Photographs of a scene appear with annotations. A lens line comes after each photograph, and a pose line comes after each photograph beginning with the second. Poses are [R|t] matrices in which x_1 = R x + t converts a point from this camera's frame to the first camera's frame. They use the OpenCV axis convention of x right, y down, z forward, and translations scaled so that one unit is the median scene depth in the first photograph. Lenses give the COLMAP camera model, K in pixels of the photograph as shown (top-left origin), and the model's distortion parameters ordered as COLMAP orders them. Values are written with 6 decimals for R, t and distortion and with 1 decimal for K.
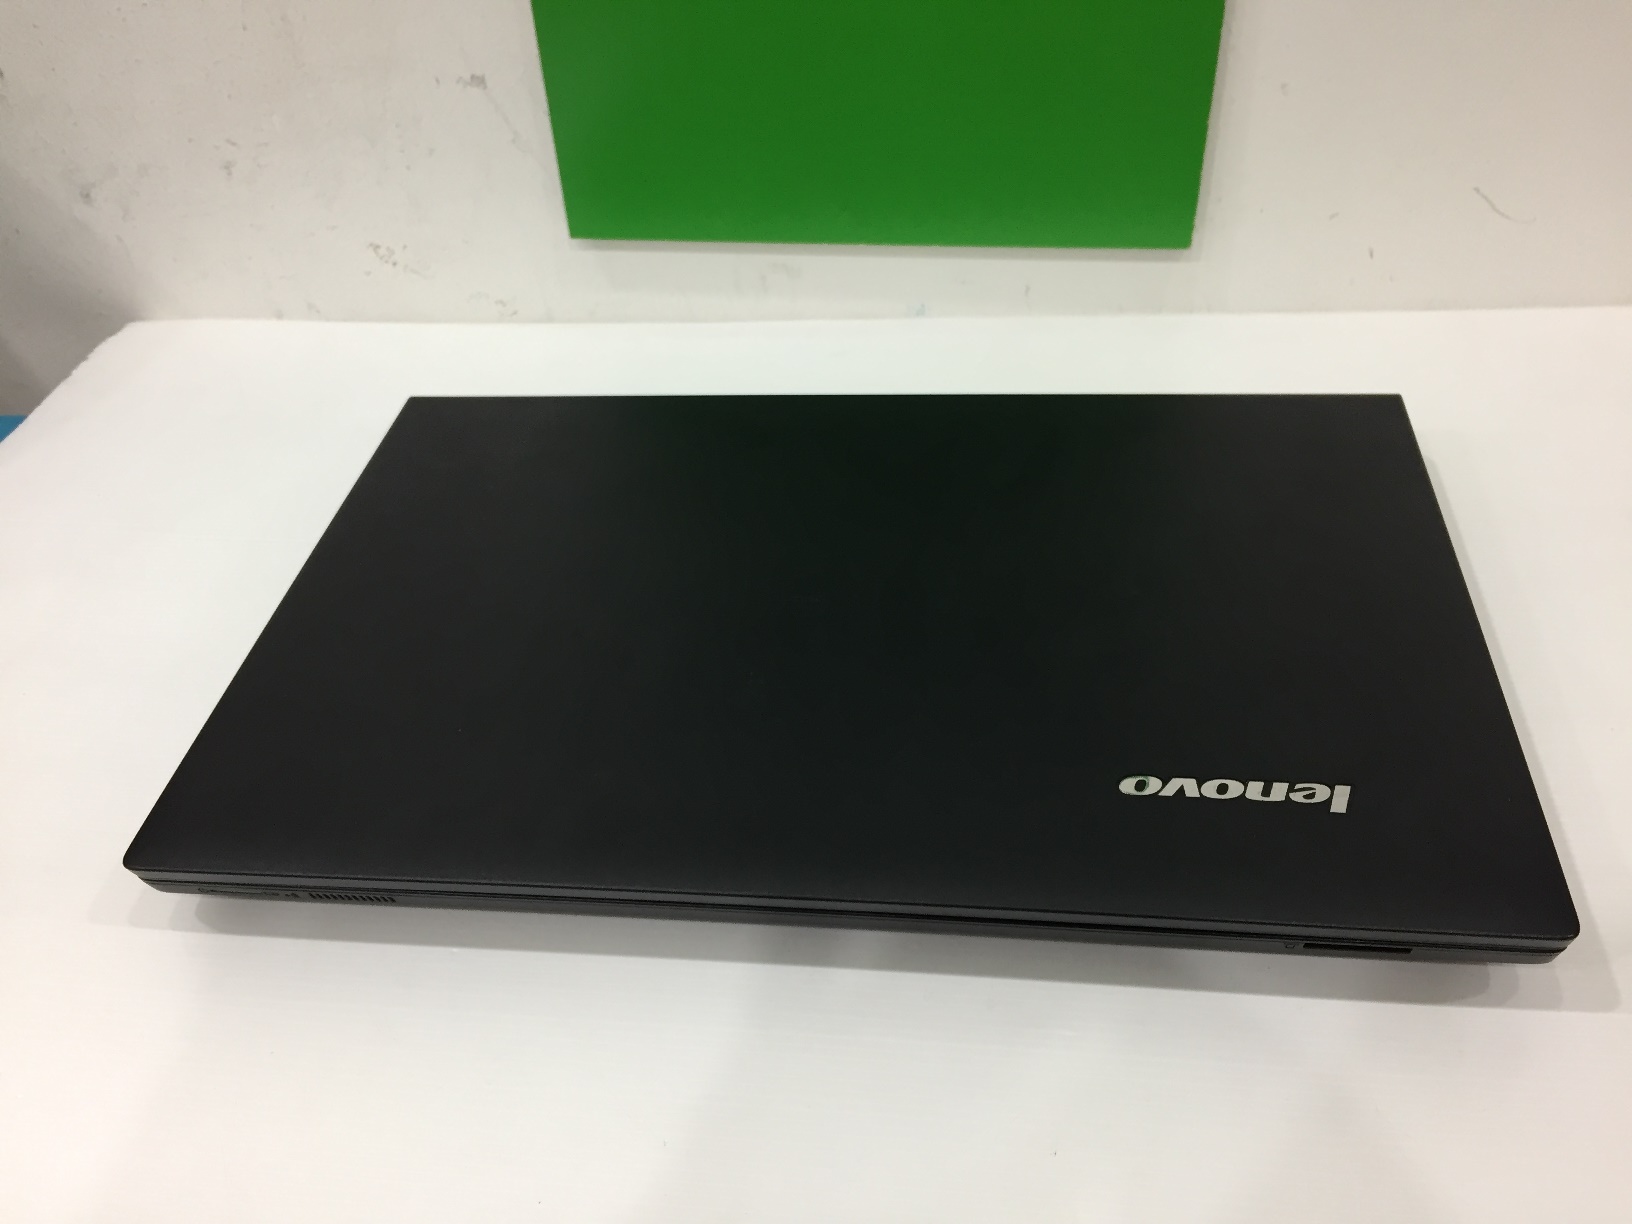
lens RADIAL K [[1416.6, 0, 816.0], [0, 1416.6, 612.0], [0, 0, 1]] dist [0.083236, -0.132100]
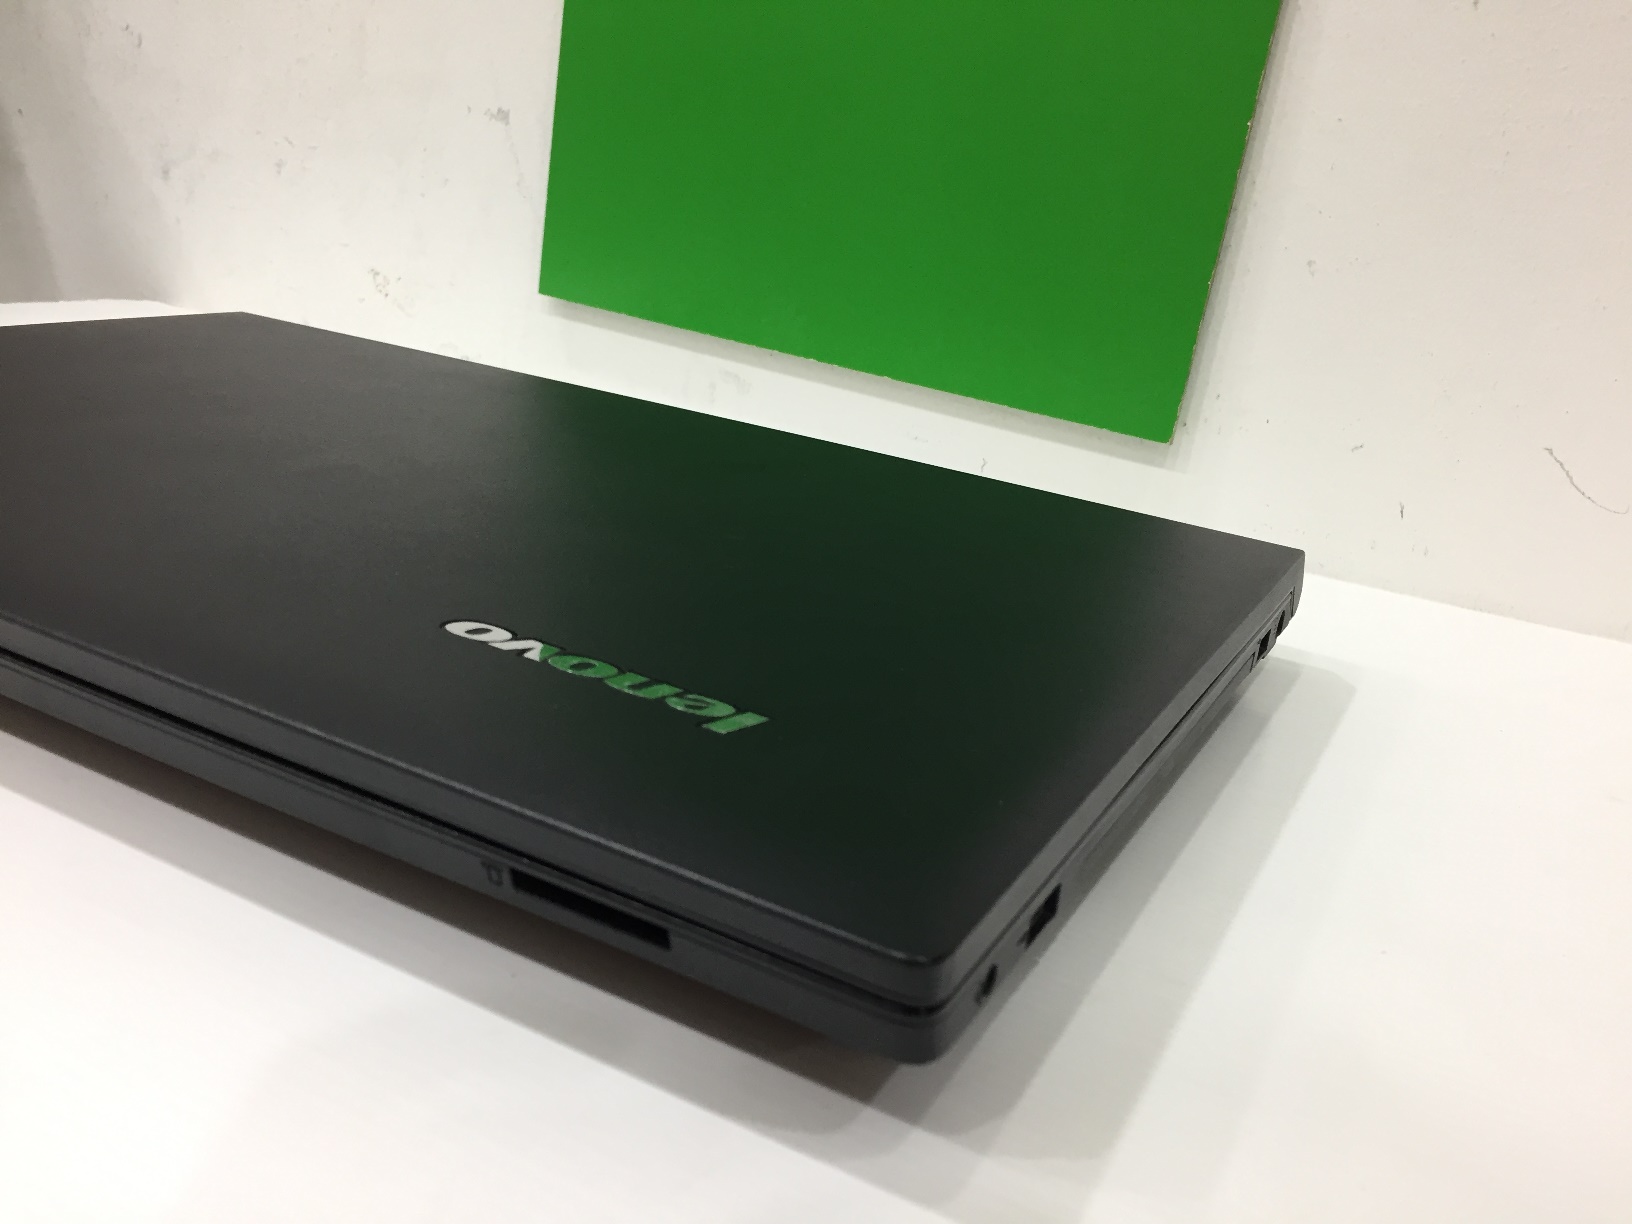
lens RADIAL K [[1416.6, 0, 816.0], [0, 1416.6, 612.0], [0, 0, 1]] dist [0.083236, -0.132100]
pose [[0.915848, 0.288478, -0.279291, 0.323790], [-0.372970, 0.868824, -0.325635, 0.158719], [0.148716, 0.402400, 0.903304, 0.280276]]
